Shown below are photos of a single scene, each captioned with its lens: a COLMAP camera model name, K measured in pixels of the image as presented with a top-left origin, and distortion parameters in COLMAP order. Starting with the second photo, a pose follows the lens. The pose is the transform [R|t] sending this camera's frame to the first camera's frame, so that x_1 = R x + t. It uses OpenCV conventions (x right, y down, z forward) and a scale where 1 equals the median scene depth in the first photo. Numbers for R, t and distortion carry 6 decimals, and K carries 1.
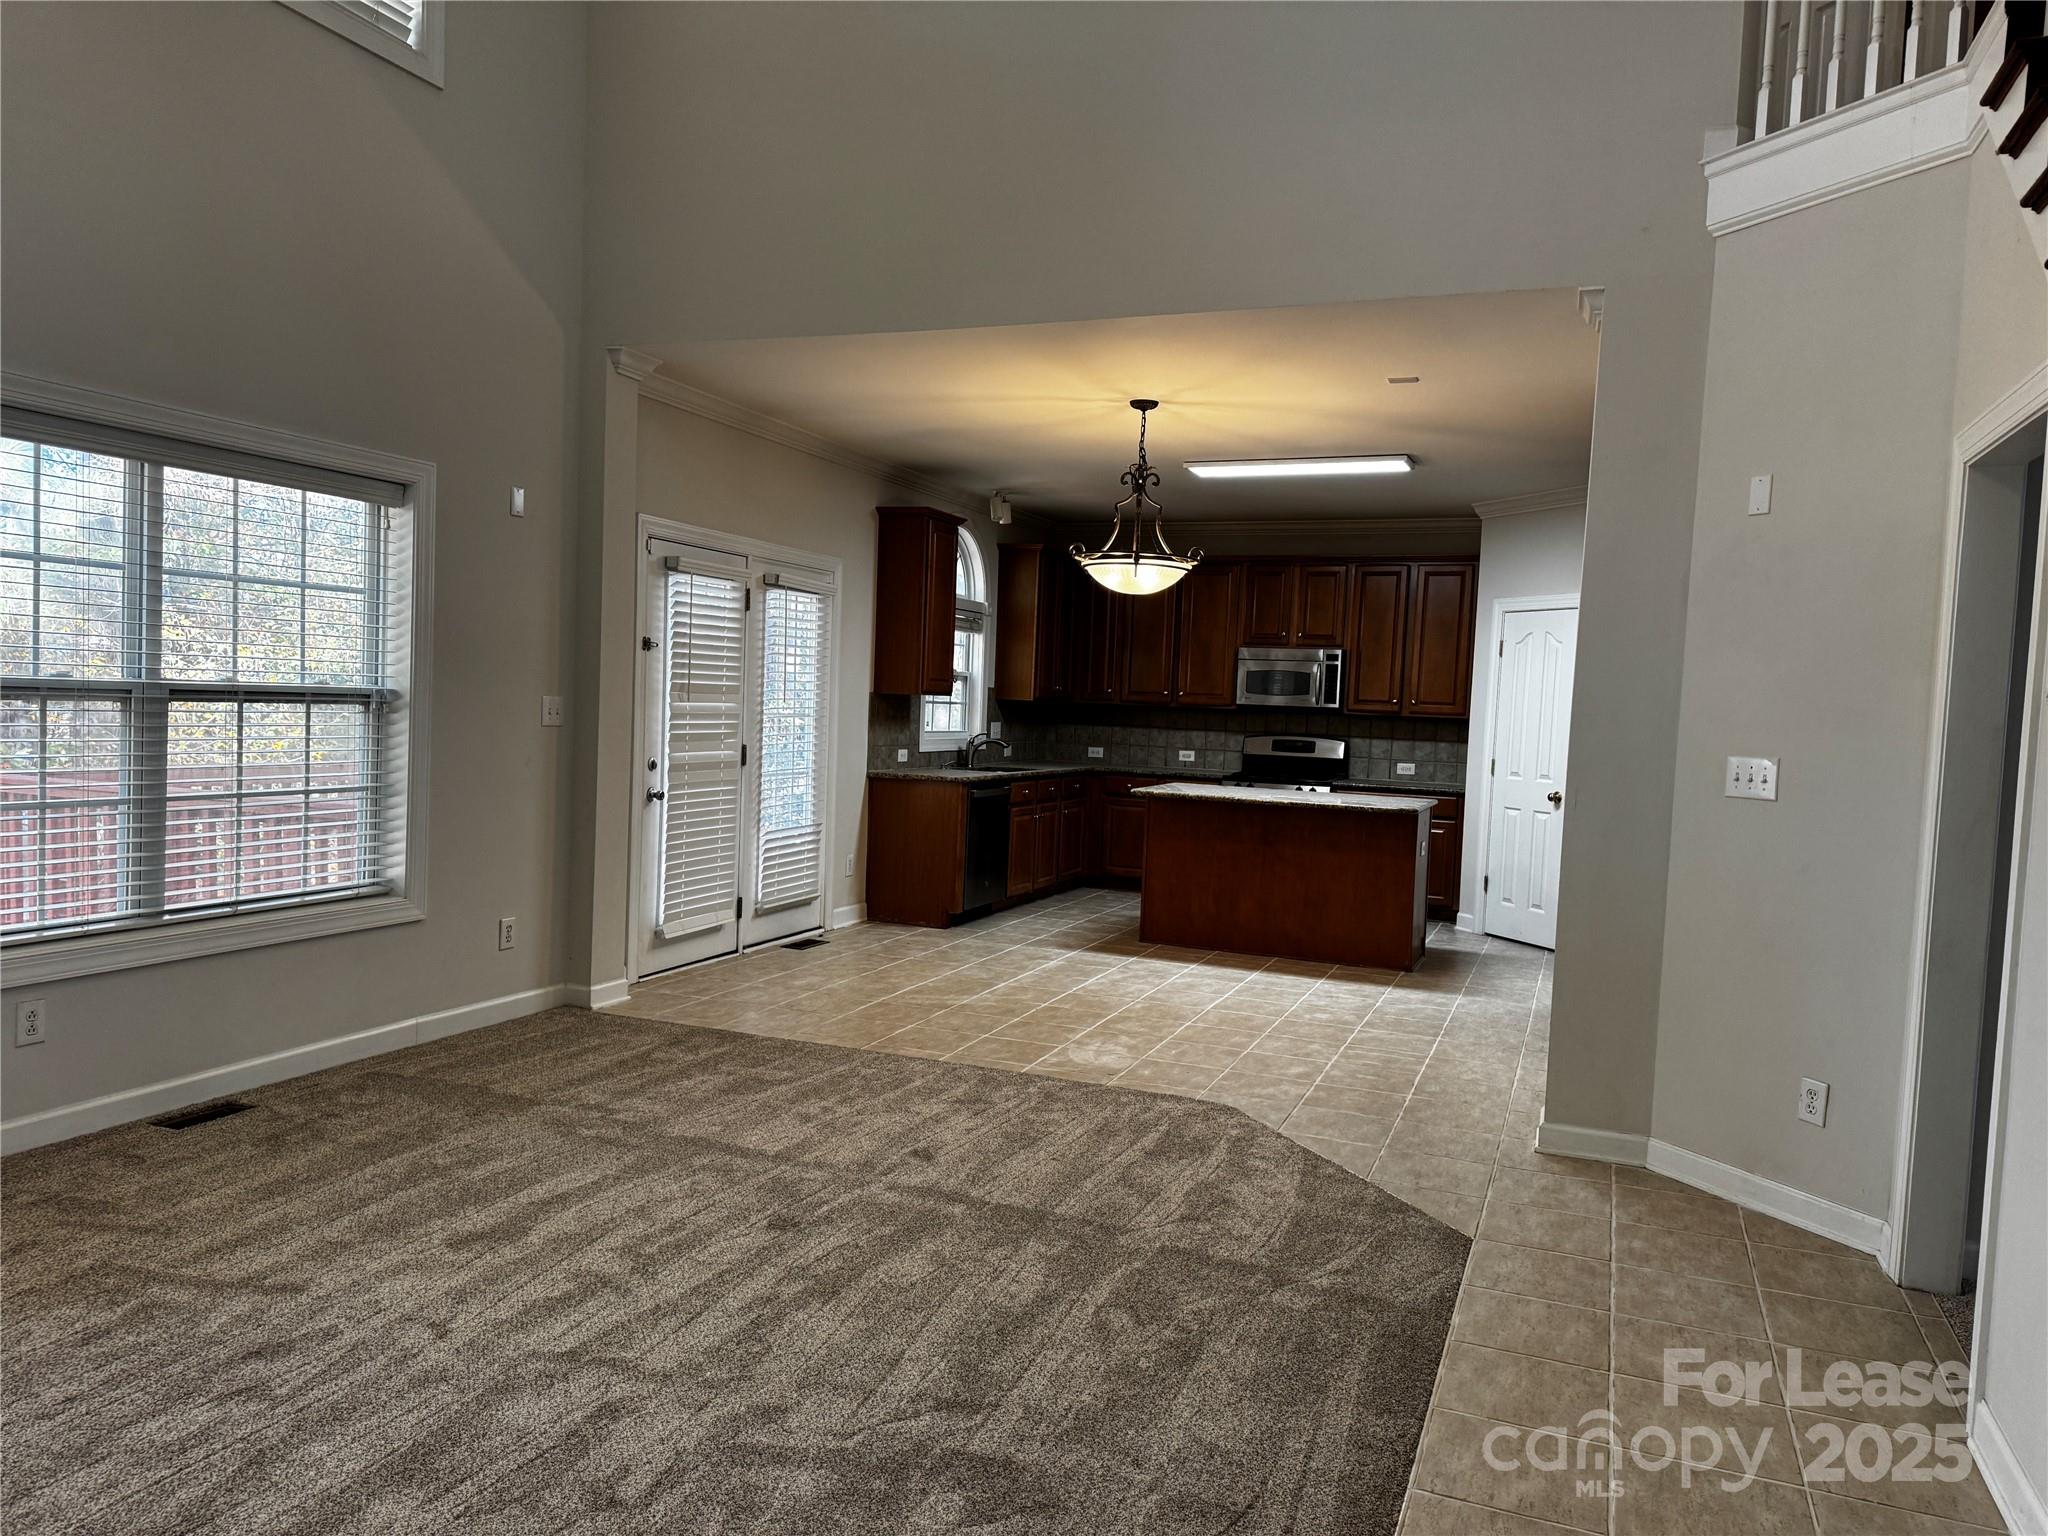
lens RADIAL K [[1455.5, 0, 1023.8], [0, 1455.5, 778.9], [0, 0, 1]] dist [0.111281, -0.165111]
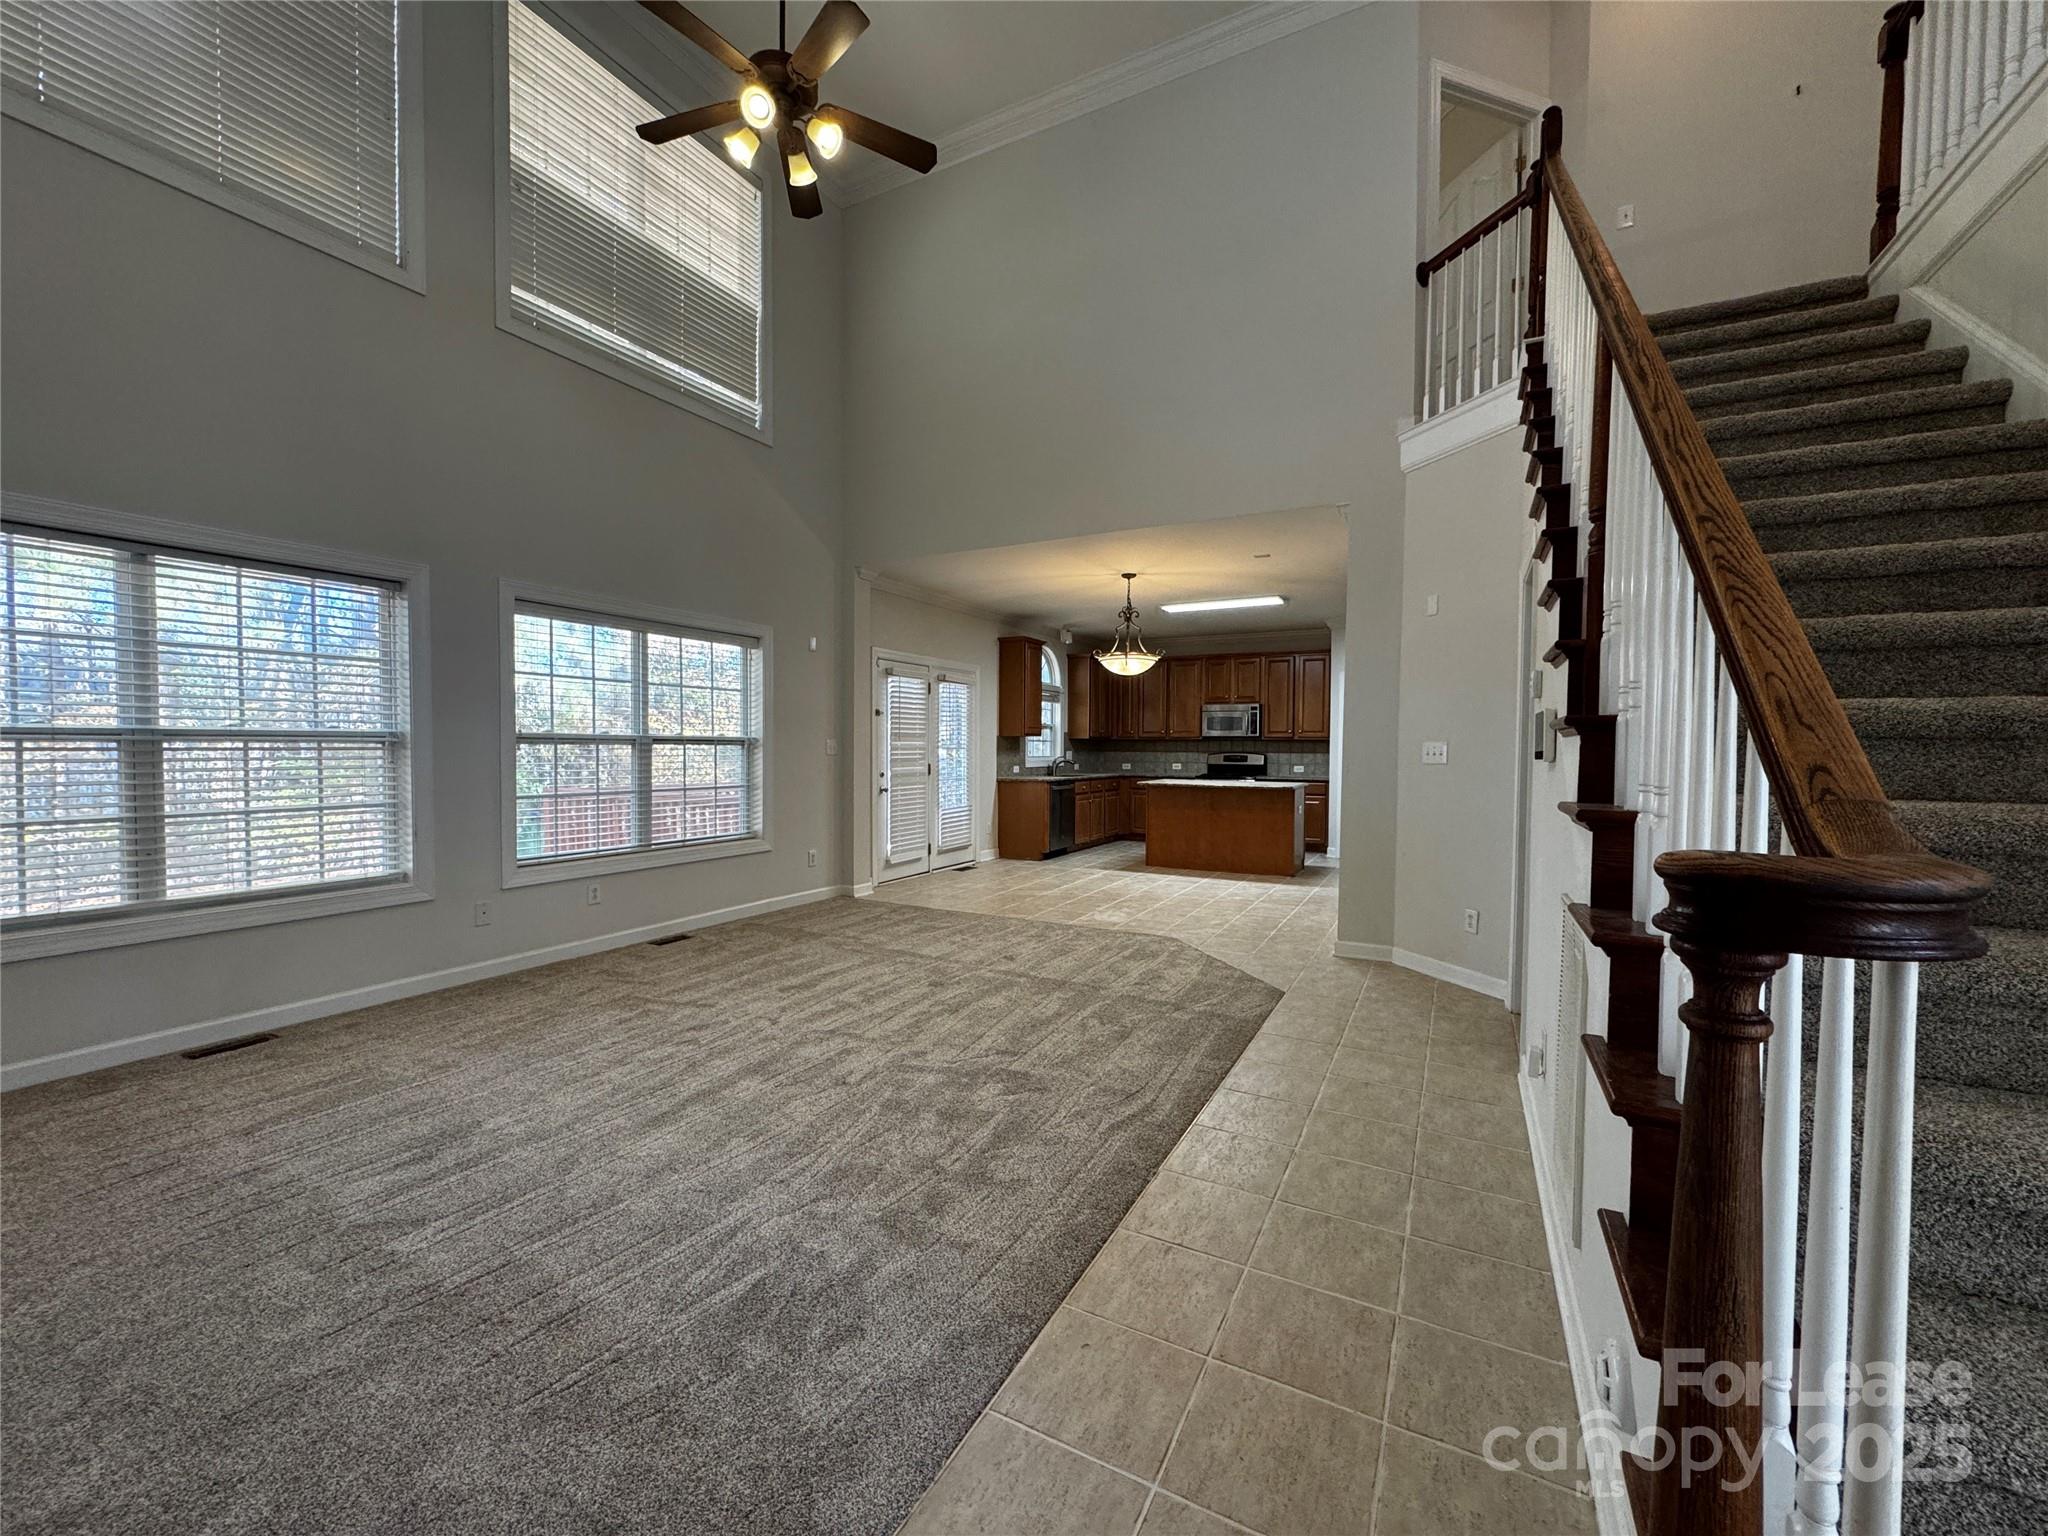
lens RADIAL K [[832.4, 0, 1011.5], [0, 832.4, 771.0], [0, 0, 1]] dist [0.000145, -0.000189]
pose [[0.992359, -0.032843, -0.118937, 0.051473], [0.029380, 0.999095, -0.030754, 0.026007], [0.119839, 0.027024, 0.992425, -0.083820]]
